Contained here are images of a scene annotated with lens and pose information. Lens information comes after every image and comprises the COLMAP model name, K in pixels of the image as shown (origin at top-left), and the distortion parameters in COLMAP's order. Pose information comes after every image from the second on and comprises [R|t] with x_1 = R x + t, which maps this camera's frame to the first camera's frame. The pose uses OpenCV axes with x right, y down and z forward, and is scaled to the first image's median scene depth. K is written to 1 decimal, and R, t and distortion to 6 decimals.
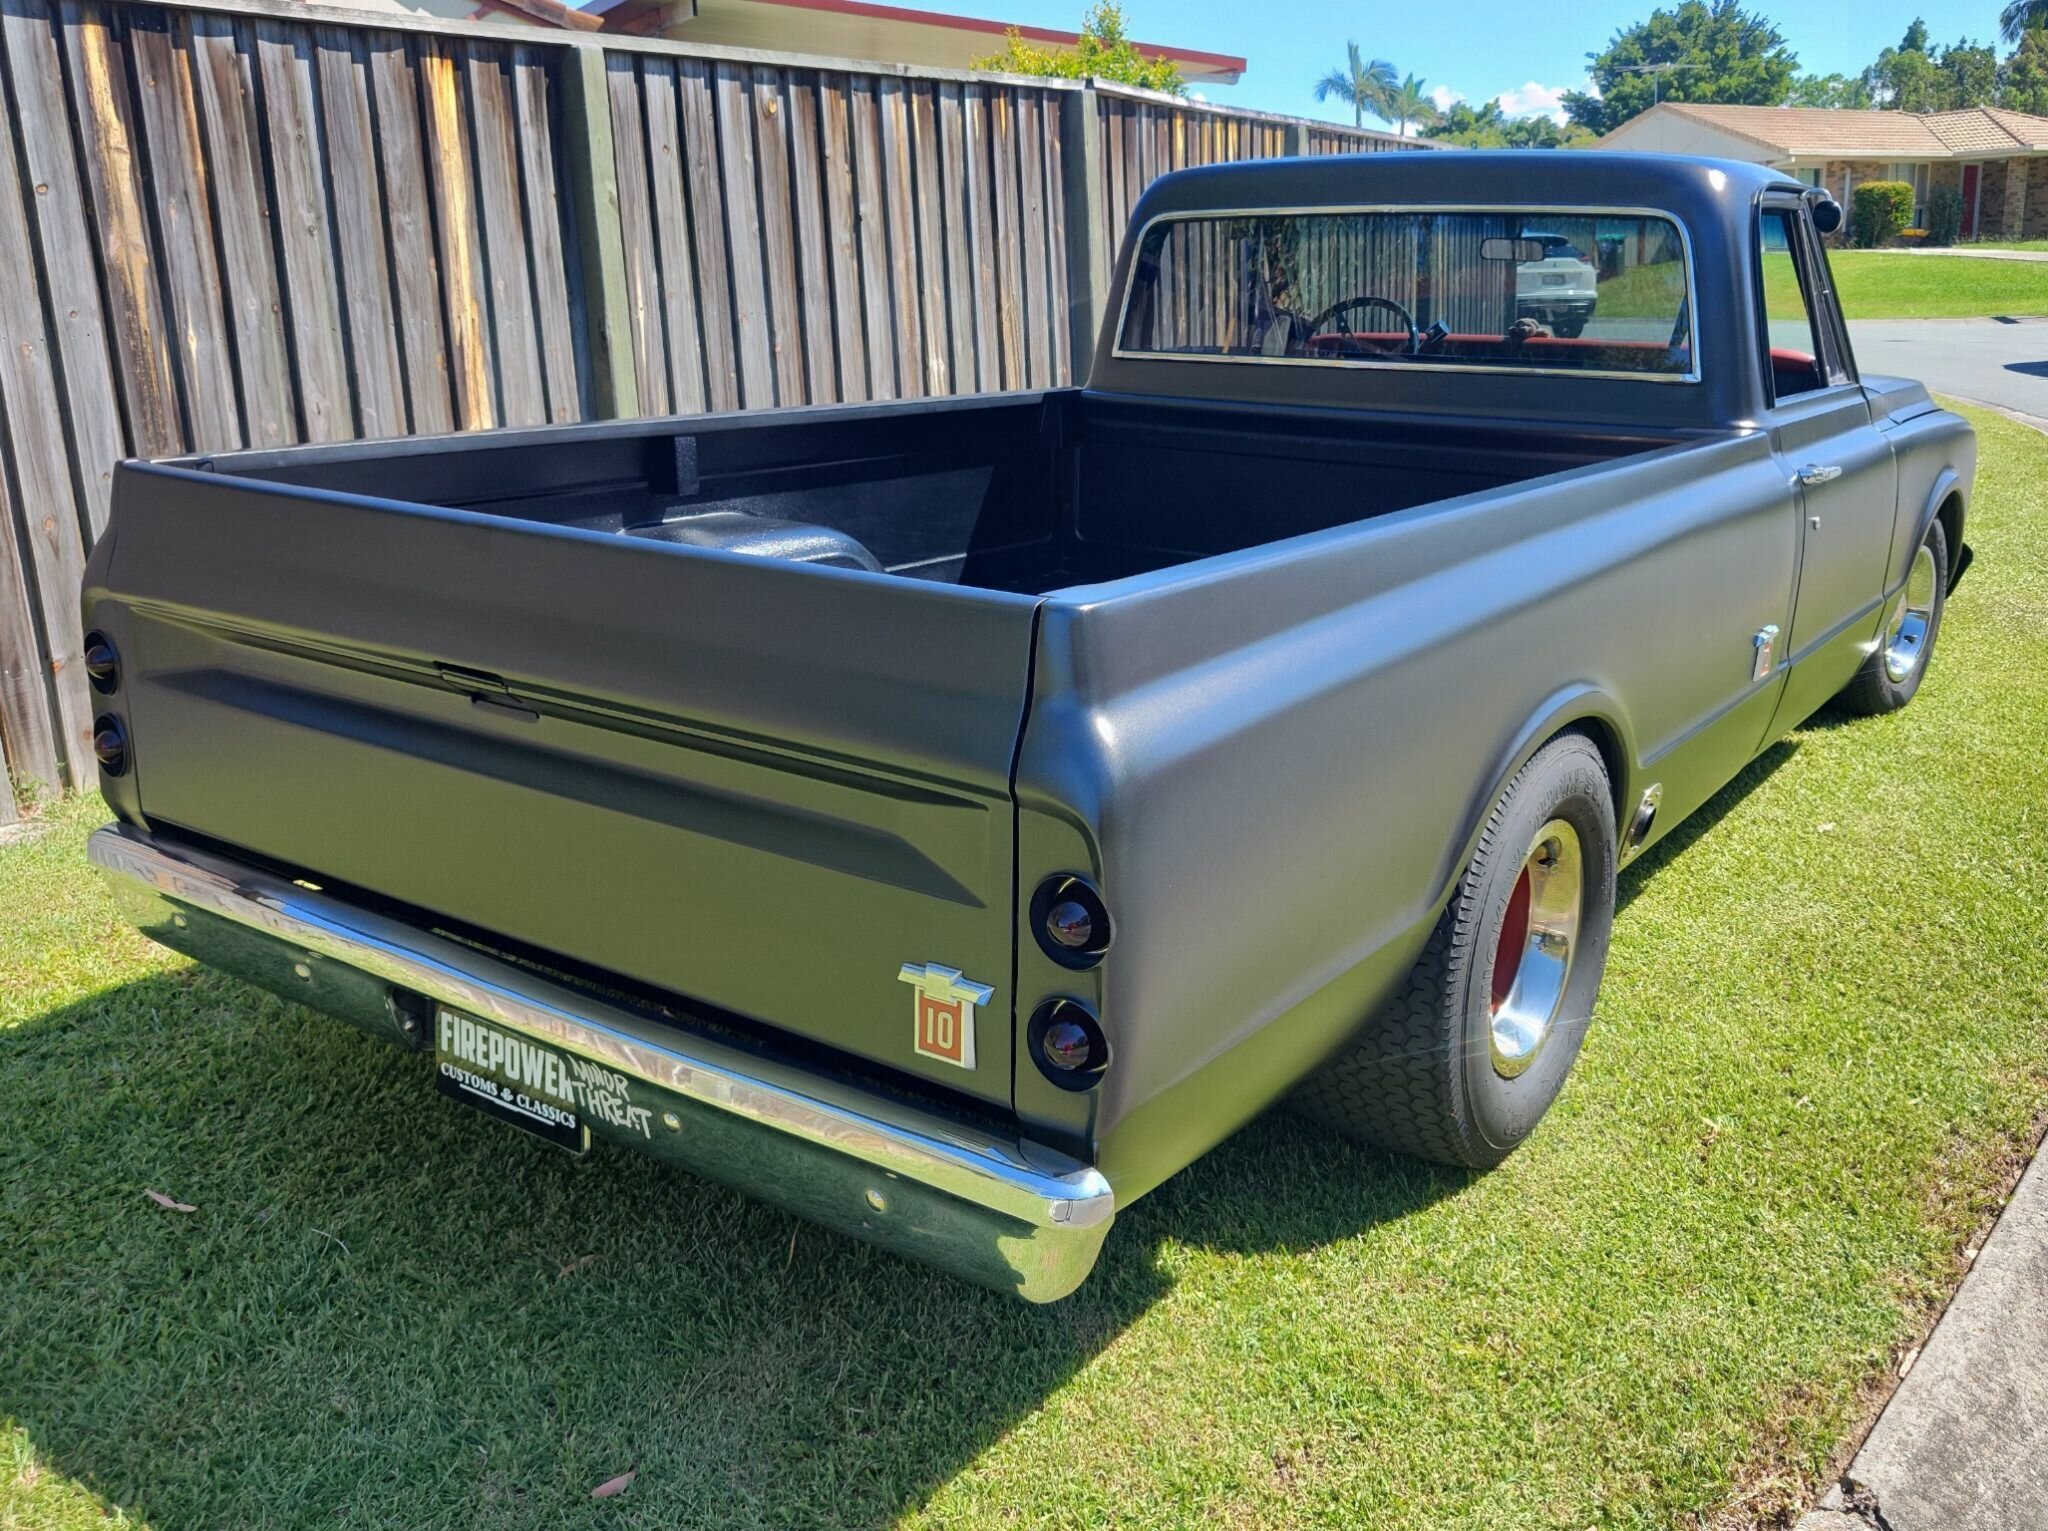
lens RADIAL K [[1763.4, 0, 1070.4], [0, 1763.4, 767.1], [0, 0, 1]] dist [-0.003662, -0.004812]
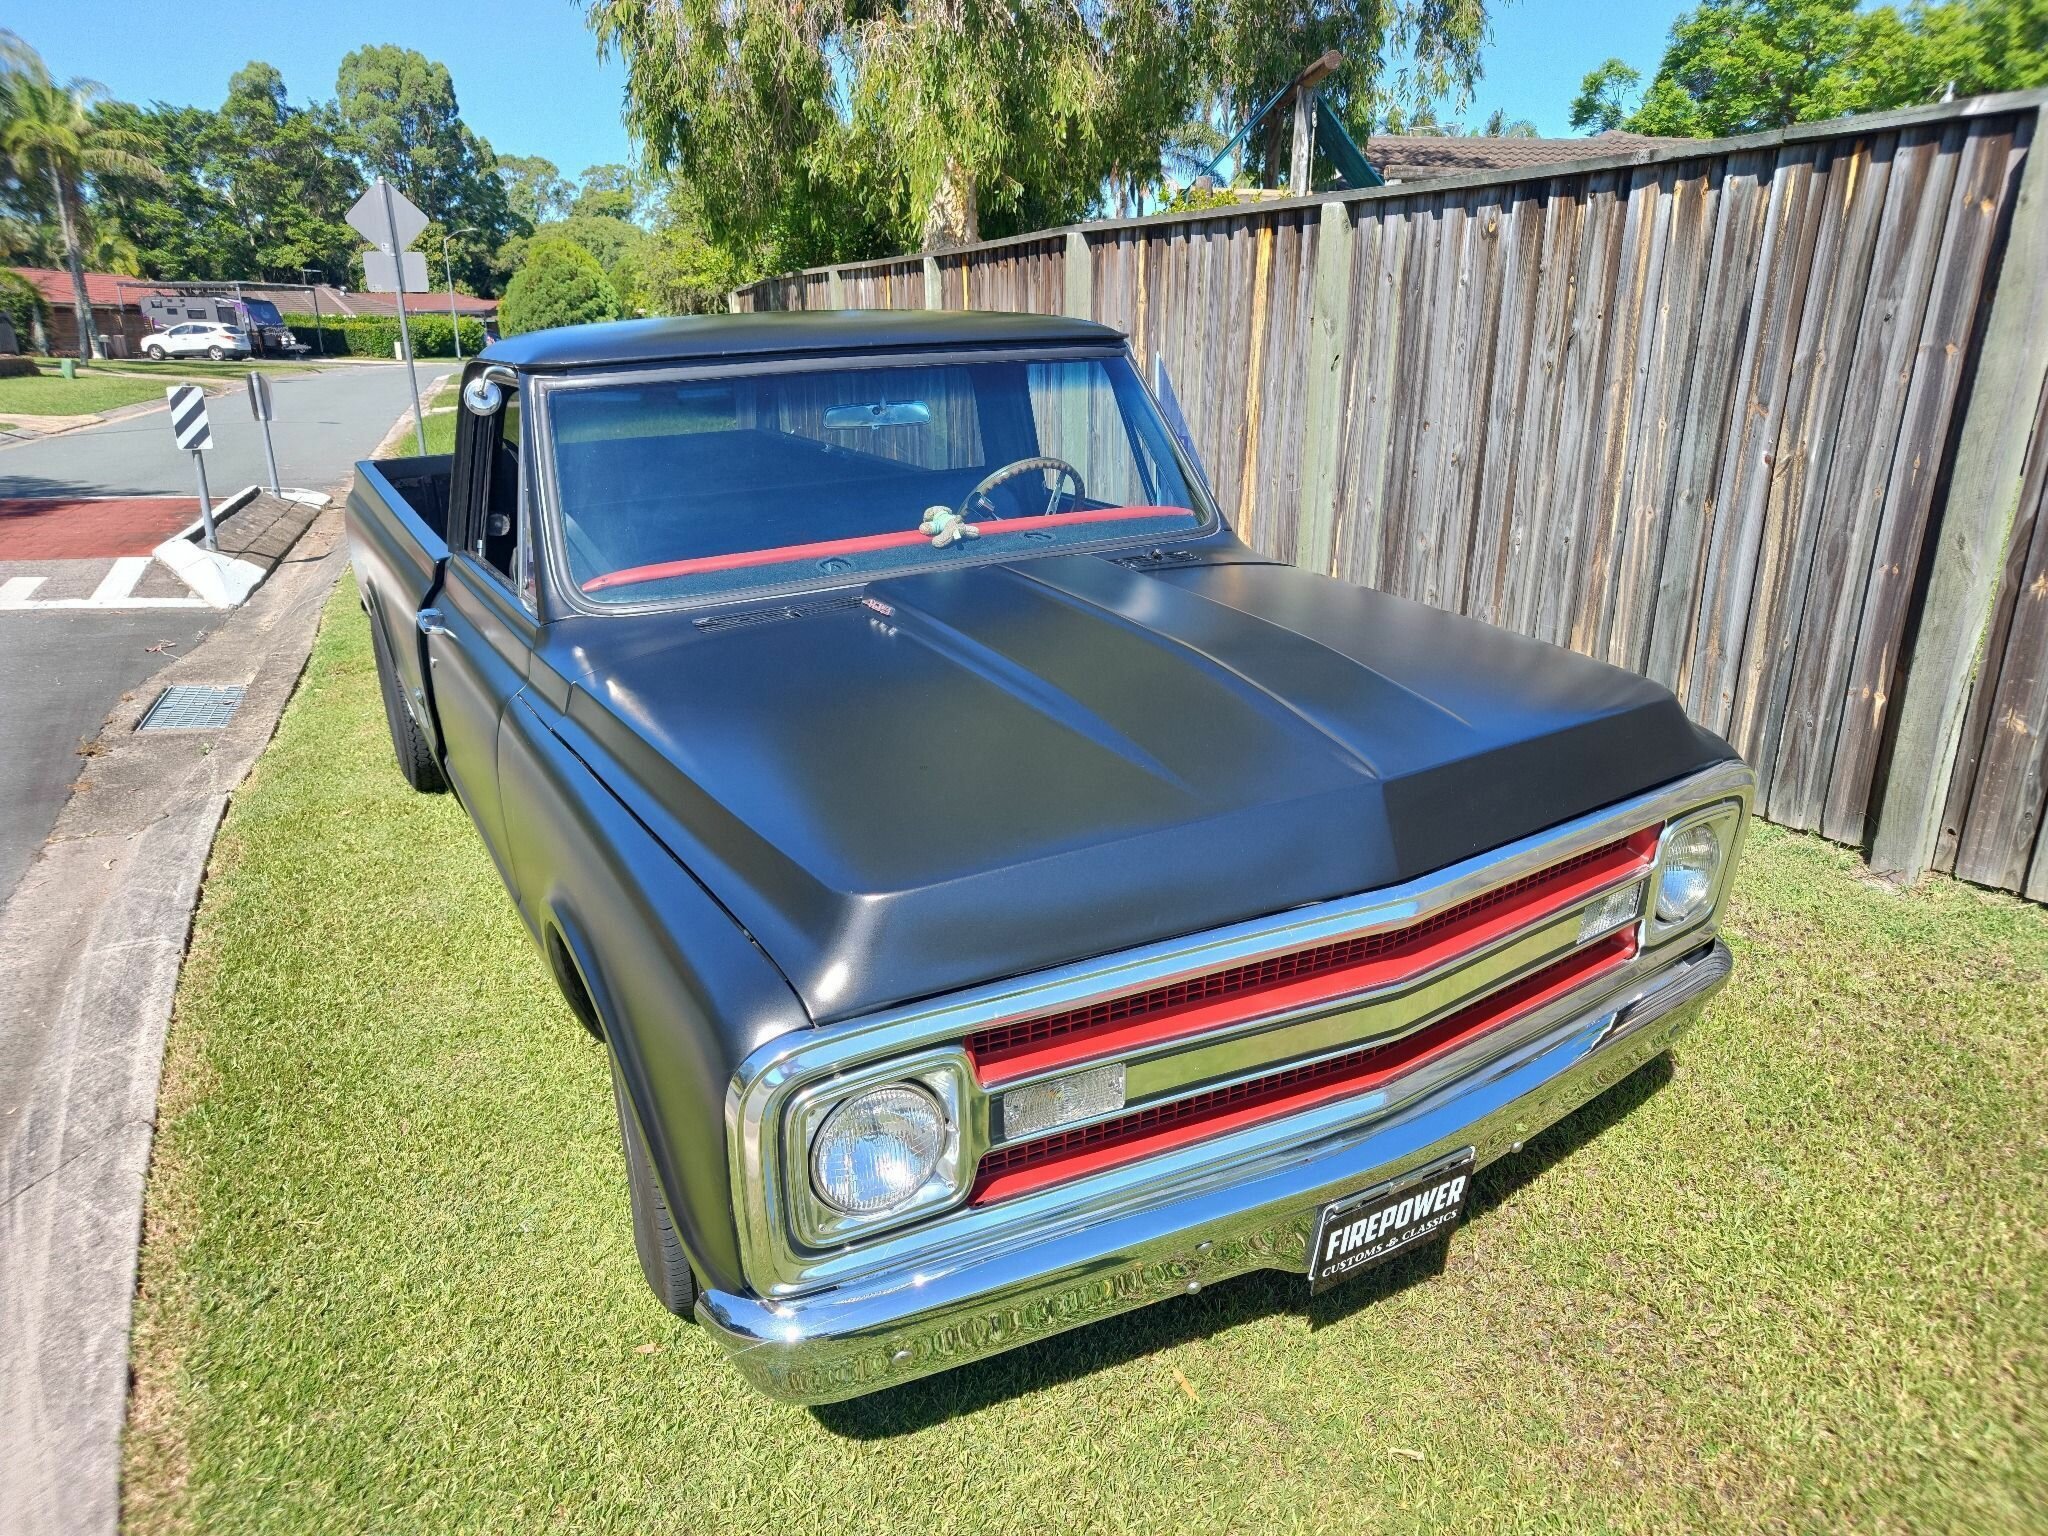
lens RADIAL K [[1359.9, 0, 1027.0], [0, 1359.9, 758.1], [0, 0, 1]] dist [0.000235, 0.024530]
pose [[-0.426968, 0.273179, -0.862016, 0.712159], [-0.262129, 0.874955, 0.407115, -0.356827], [0.865440, 0.399784, -0.301969, 1.132026]]
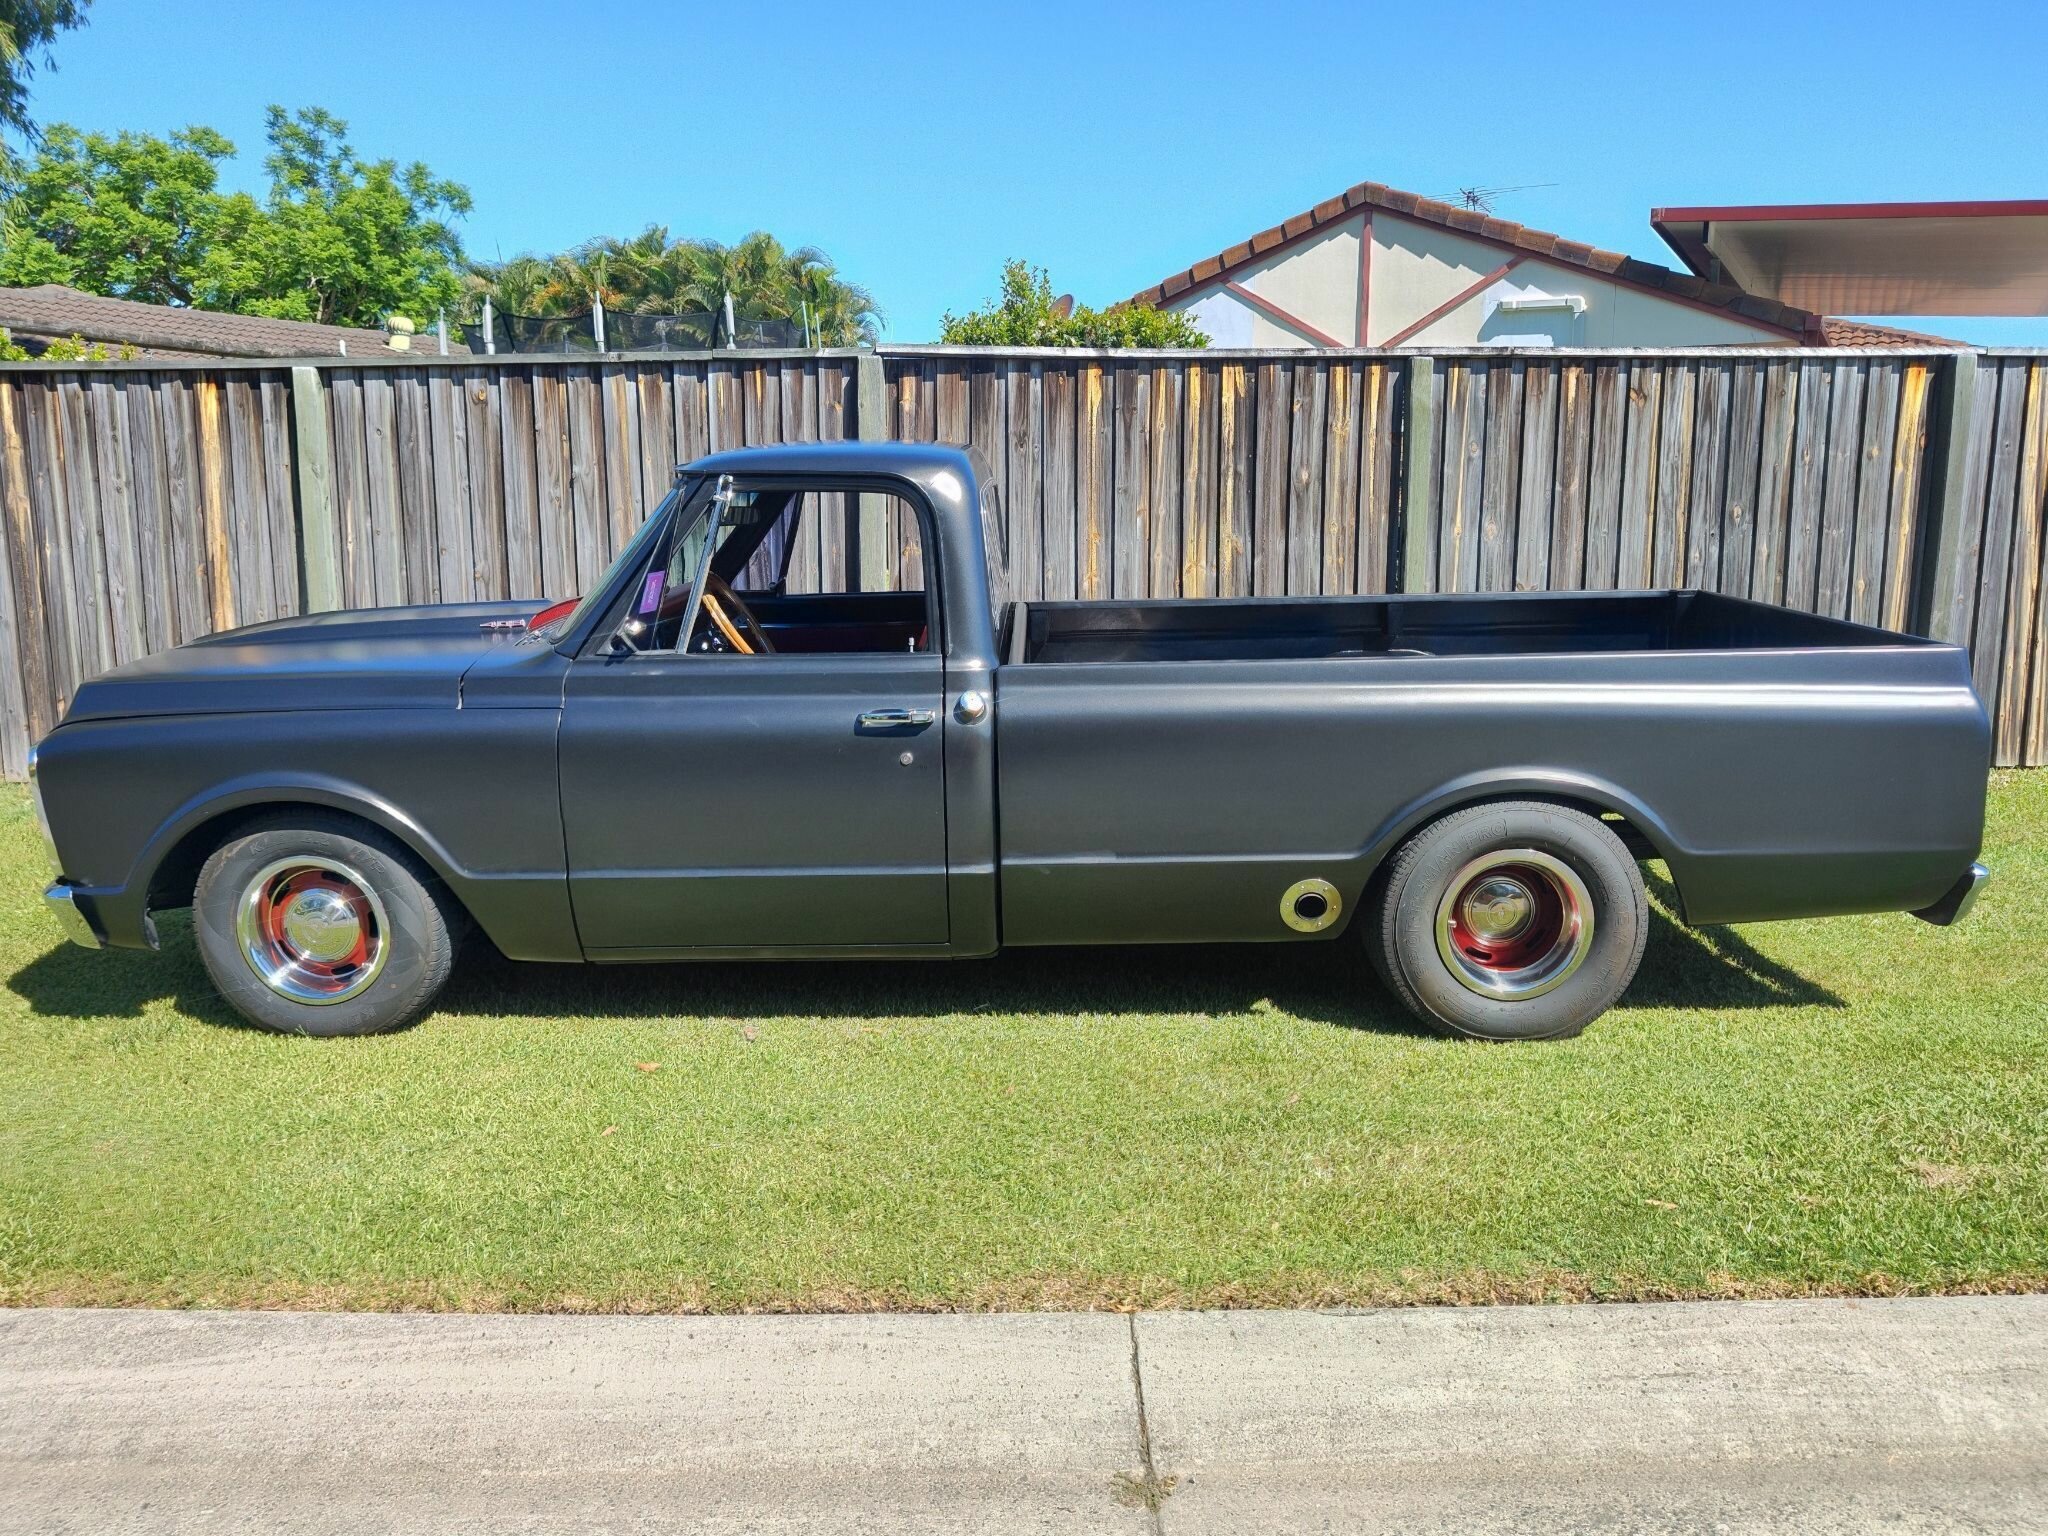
lens RADIAL K [[1615.9, 0, 1016.8], [0, 1615.9, 774.5], [0, 0, 1]] dist [0.029487, -0.017686]
pose [[0.519362, 0.138805, -0.843206, 1.101592], [-0.242421, 0.970116, 0.010380, -0.210539], [0.819448, 0.199020, 0.537490, 0.734286]]
